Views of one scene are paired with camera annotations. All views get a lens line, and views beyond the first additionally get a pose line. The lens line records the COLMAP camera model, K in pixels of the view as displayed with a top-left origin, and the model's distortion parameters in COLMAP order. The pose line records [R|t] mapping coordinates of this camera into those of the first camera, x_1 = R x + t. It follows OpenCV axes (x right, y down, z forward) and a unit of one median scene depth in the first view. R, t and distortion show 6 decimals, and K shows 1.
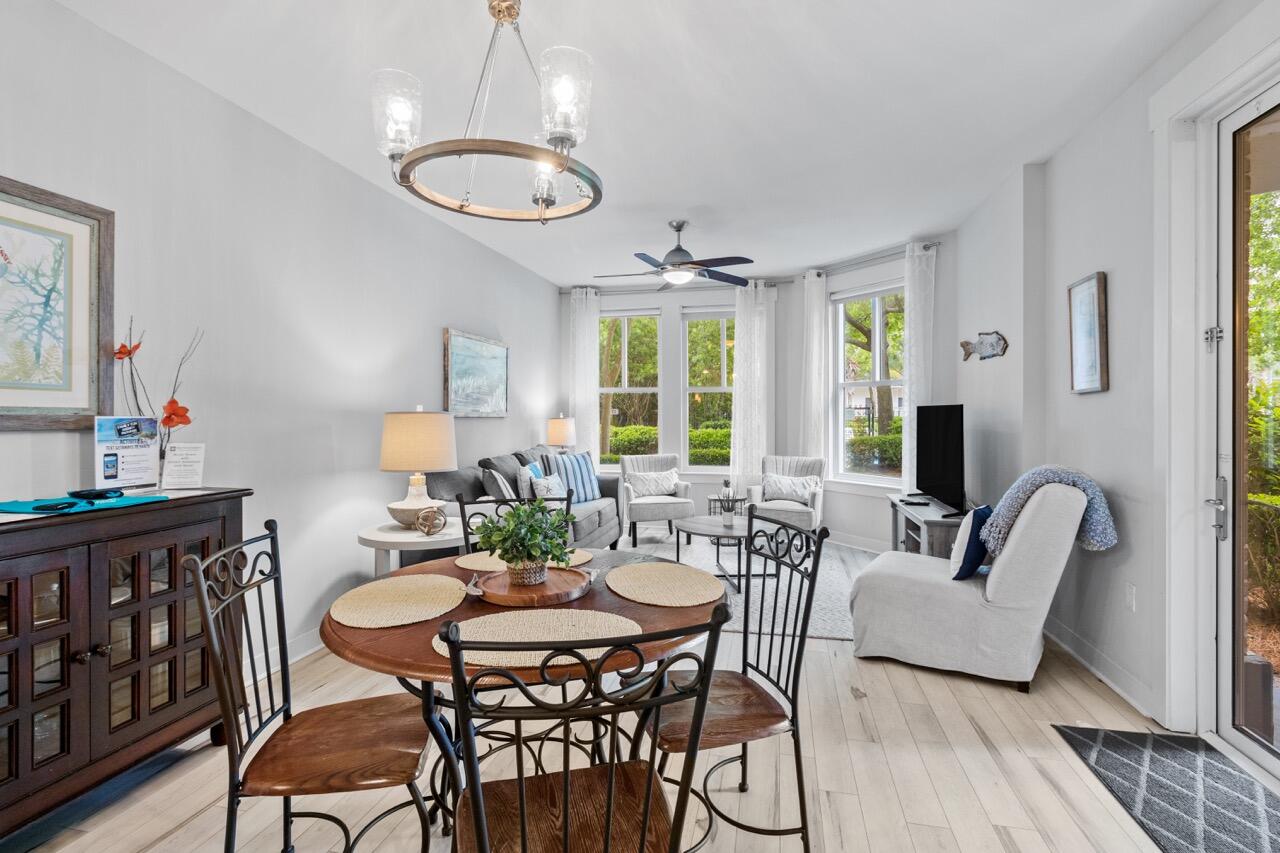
lens RADIAL K [[603.4, 0, 643.8], [0, 603.4, 418.5], [0, 0, 1]] dist [0.000343, 0.000458]
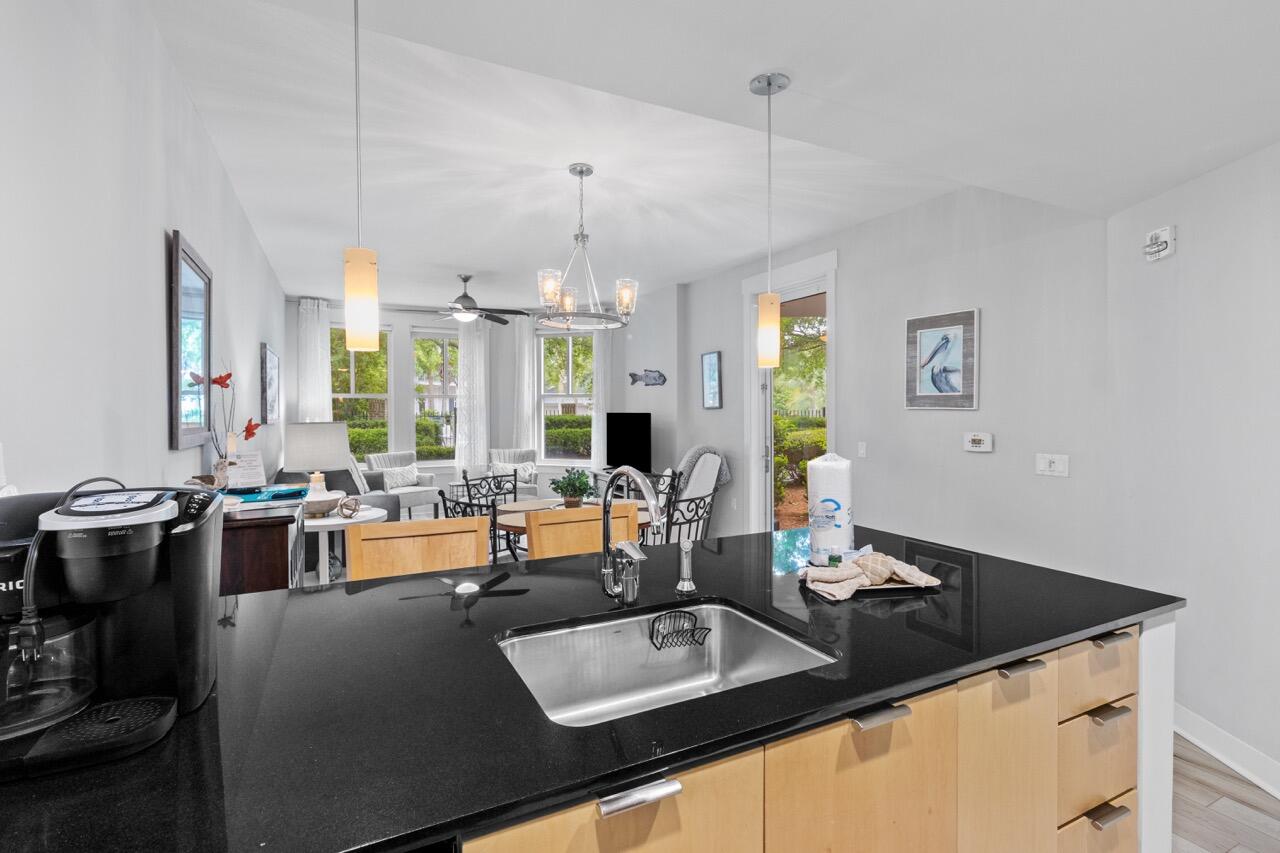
lens RADIAL K [[603.4, 0, 637.9], [0, 603.4, 420.9], [0, 0, 1]] dist [0.000343, 0.000458]
pose [[0.773883, -0.012888, 0.633198, -0.490412], [0.005806, 0.999895, 0.013256, -0.019319], [-0.633302, -0.006582, 0.773876, -0.272455]]
